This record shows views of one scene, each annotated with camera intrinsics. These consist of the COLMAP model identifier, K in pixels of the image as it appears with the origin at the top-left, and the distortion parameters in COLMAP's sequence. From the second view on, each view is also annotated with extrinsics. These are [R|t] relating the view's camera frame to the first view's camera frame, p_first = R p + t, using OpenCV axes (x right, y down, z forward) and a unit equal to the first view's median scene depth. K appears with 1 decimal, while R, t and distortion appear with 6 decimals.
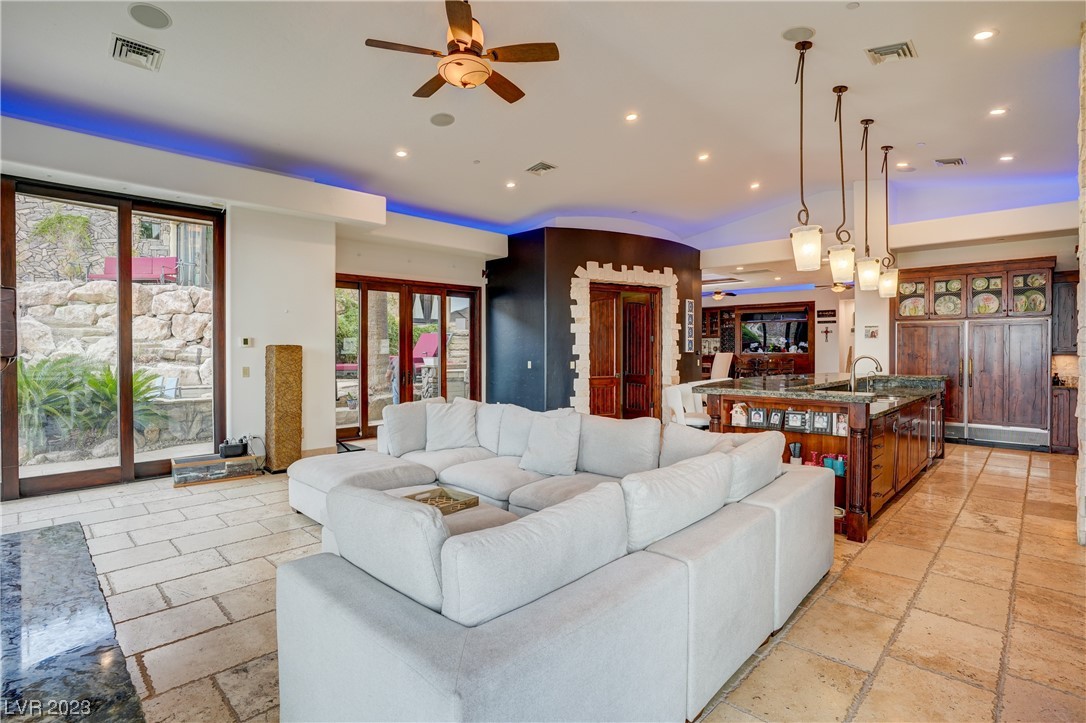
lens RADIAL K [[534.6, 0, 546.6], [0, 534.6, 357.2], [0, 0, 1]] dist [-0.066701, 0.025607]
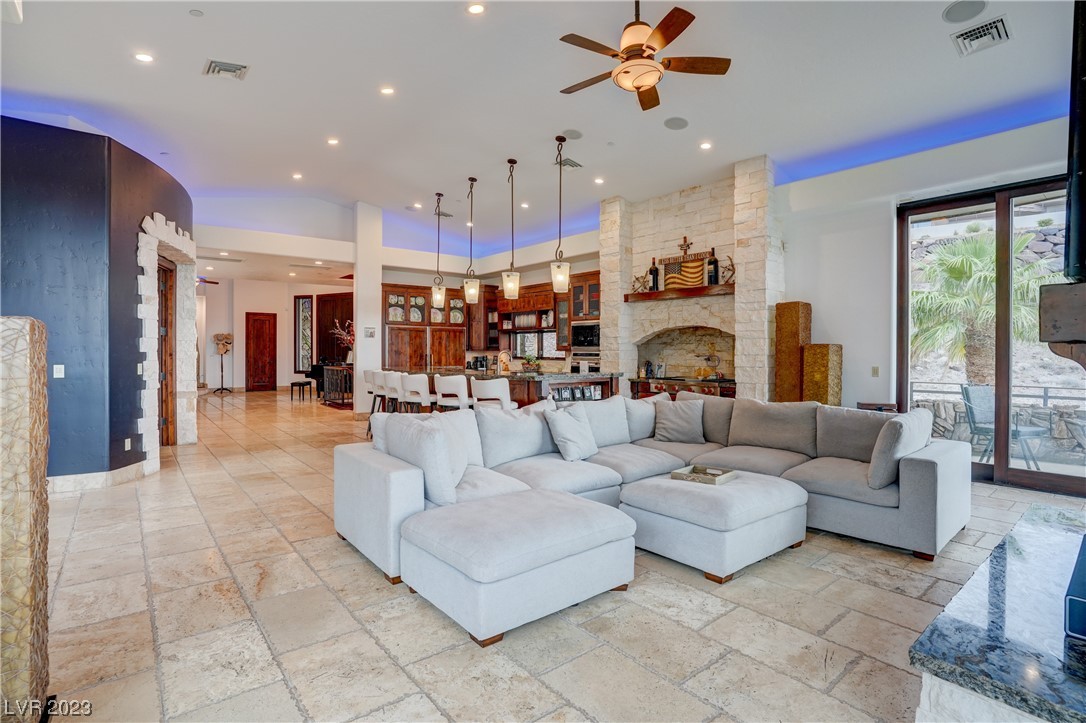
lens RADIAL K [[534.6, 0, 549.0], [0, 534.6, 355.9], [0, 0, 1]] dist [-0.066701, 0.025607]
pose [[0.097521, -0.009308, 0.995190, -0.270063], [0.012571, 0.999888, 0.008120, -0.000022], [-0.995154, 0.011719, 0.097627, 0.239845]]
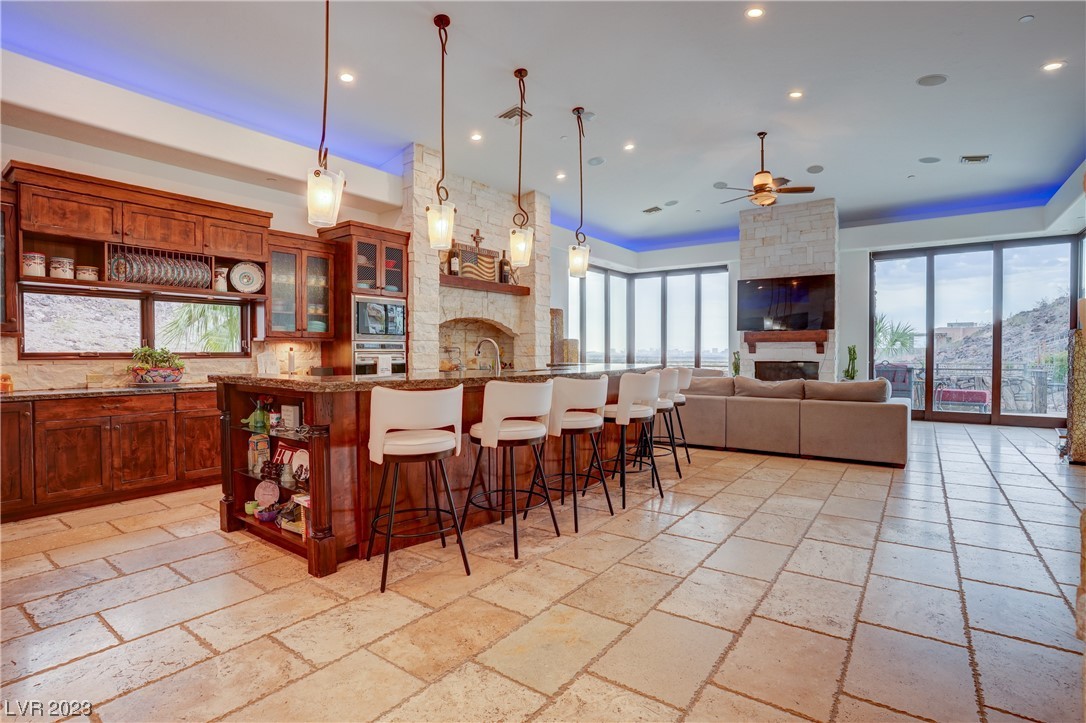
lens RADIAL K [[534.6, 0, 529.3], [0, 534.6, 358.0], [0, 0, 1]] dist [-0.066701, 0.025607]
pose [[-0.990656, 0.002652, -0.136362, 0.207032], [-0.001446, 0.999551, 0.029945, 0.000292], [0.136380, 0.029862, -0.990206, 0.625909]]
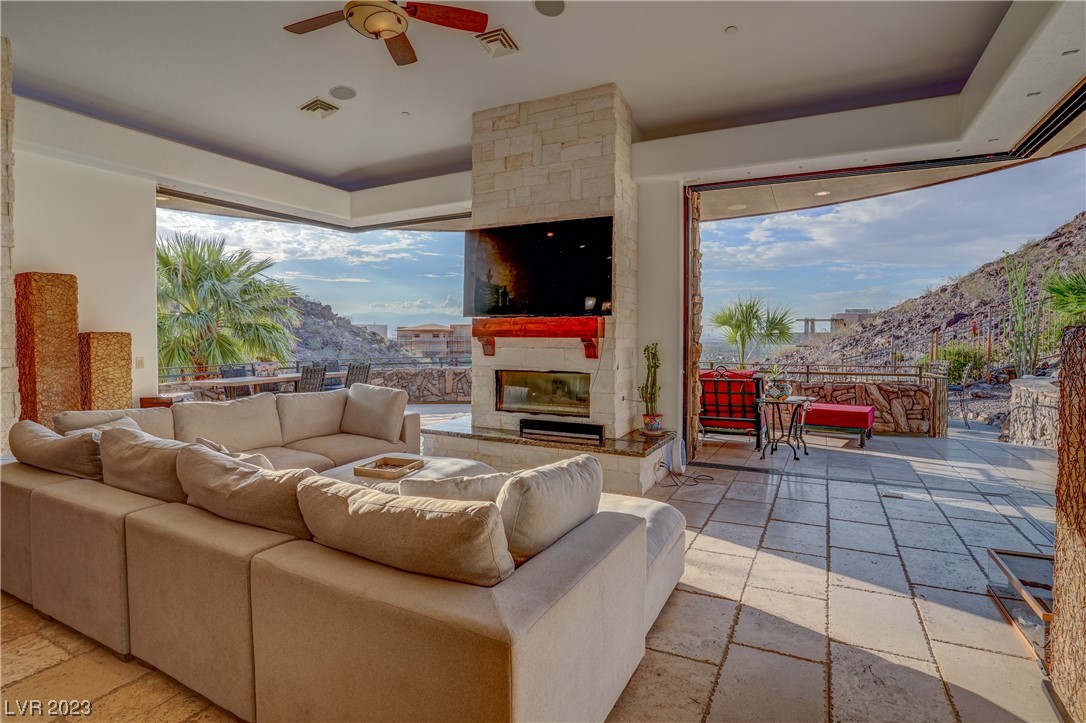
lens RADIAL K [[534.6, 0, 555.1], [0, 534.6, 345.4], [0, 0, 1]] dist [-0.066701, 0.025607]
pose [[-0.953718, 0.012794, -0.300431, -0.052245], [0.003421, 0.999492, 0.031702, -0.005939], [0.300683, 0.029207, -0.953277, 0.418379]]
